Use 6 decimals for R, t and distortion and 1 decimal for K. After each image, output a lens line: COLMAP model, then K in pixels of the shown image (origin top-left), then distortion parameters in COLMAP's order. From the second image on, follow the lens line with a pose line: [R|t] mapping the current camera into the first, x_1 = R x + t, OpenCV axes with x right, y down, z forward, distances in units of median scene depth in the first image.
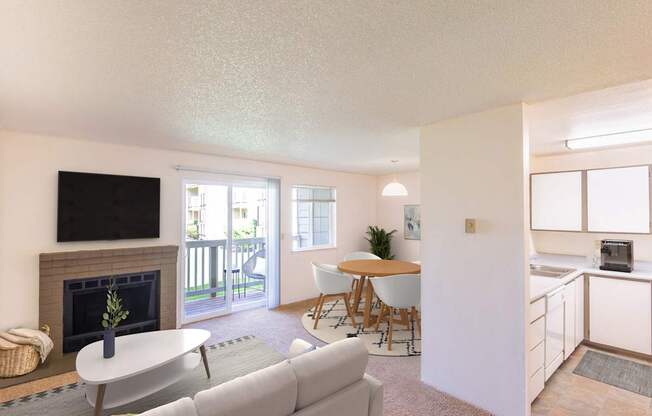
lens RADIAL K [[306.9, 0, 326.0], [0, 306.9, 208.0], [0, 0, 1]] dist [0.001136, -0.000020]
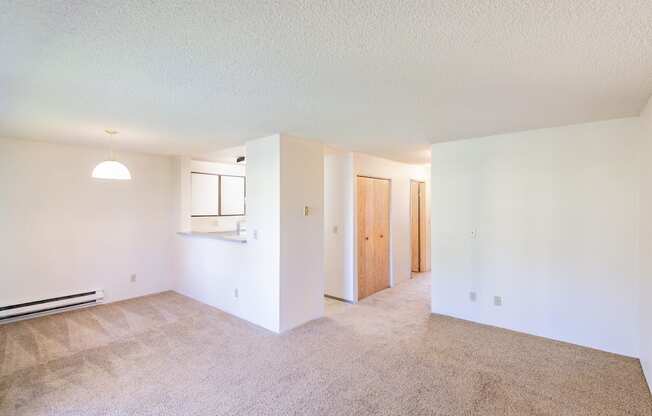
lens RADIAL K [[306.9, 0, 326.0], [0, 306.9, 208.0], [0, 0, 1]] dist [0.001136, -0.000020]
pose [[-0.157480, -0.008361, 0.987487, -0.611200], [-0.017982, 0.999823, 0.005598, 0.017518], [-0.987359, -0.016875, -0.157602, 0.610569]]
